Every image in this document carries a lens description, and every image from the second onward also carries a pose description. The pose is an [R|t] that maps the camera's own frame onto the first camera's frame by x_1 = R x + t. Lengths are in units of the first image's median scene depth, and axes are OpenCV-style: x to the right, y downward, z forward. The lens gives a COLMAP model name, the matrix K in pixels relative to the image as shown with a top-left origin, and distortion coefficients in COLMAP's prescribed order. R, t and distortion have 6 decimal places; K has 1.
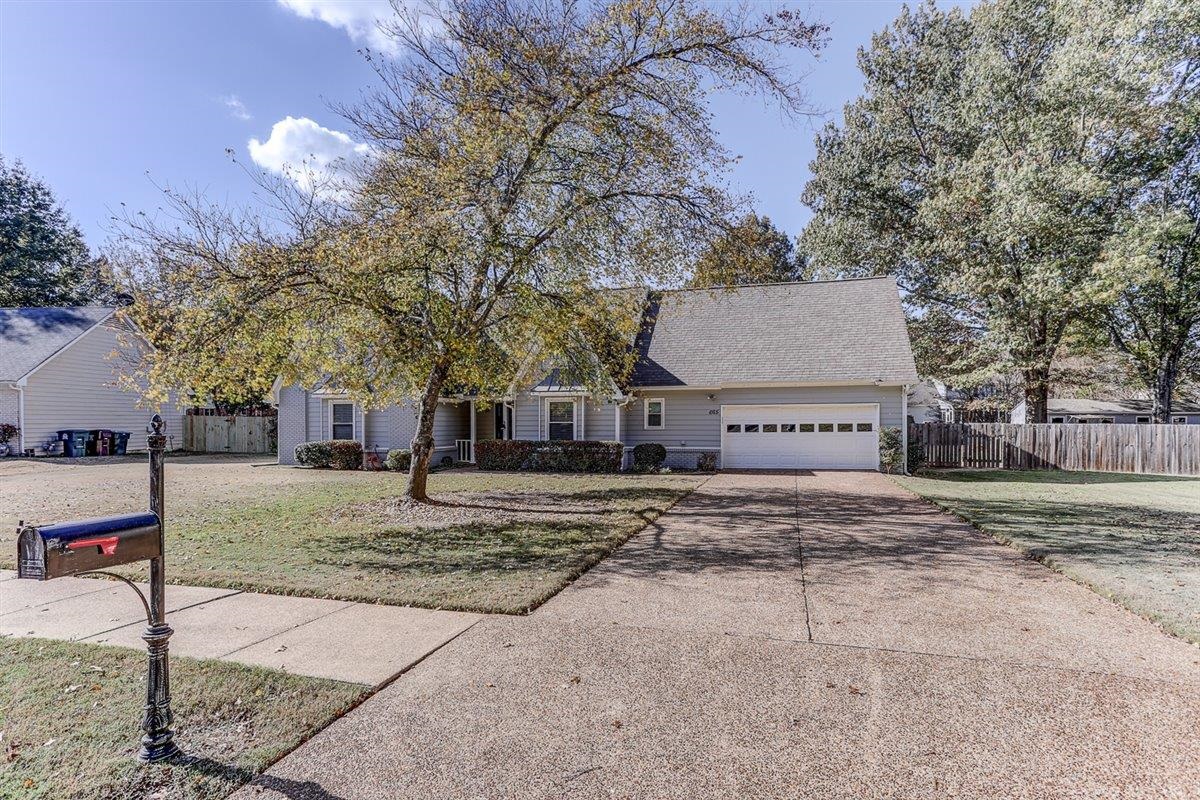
lens RADIAL K [[592.1, 0, 614.2], [0, 592.1, 396.6], [0, 0, 1]] dist [-0.058233, 0.024890]
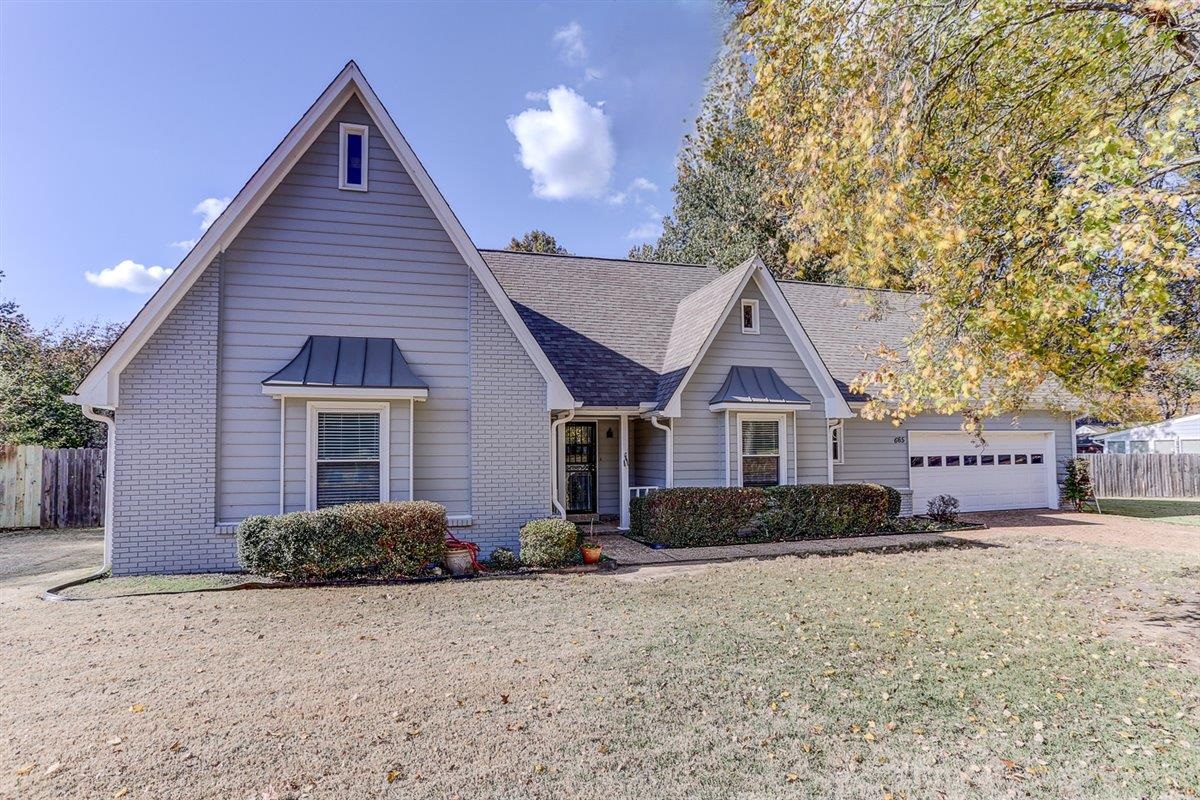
lens RADIAL K [[592.1, 0, 614.2], [0, 592.1, 396.6], [0, 0, 1]] dist [-0.058233, 0.024890]
pose [[0.885314, 0.041557, 0.463133, -0.487884], [-0.009396, 0.997394, -0.071534, 0.028753], [-0.464899, 0.058979, 0.883397, 0.544495]]
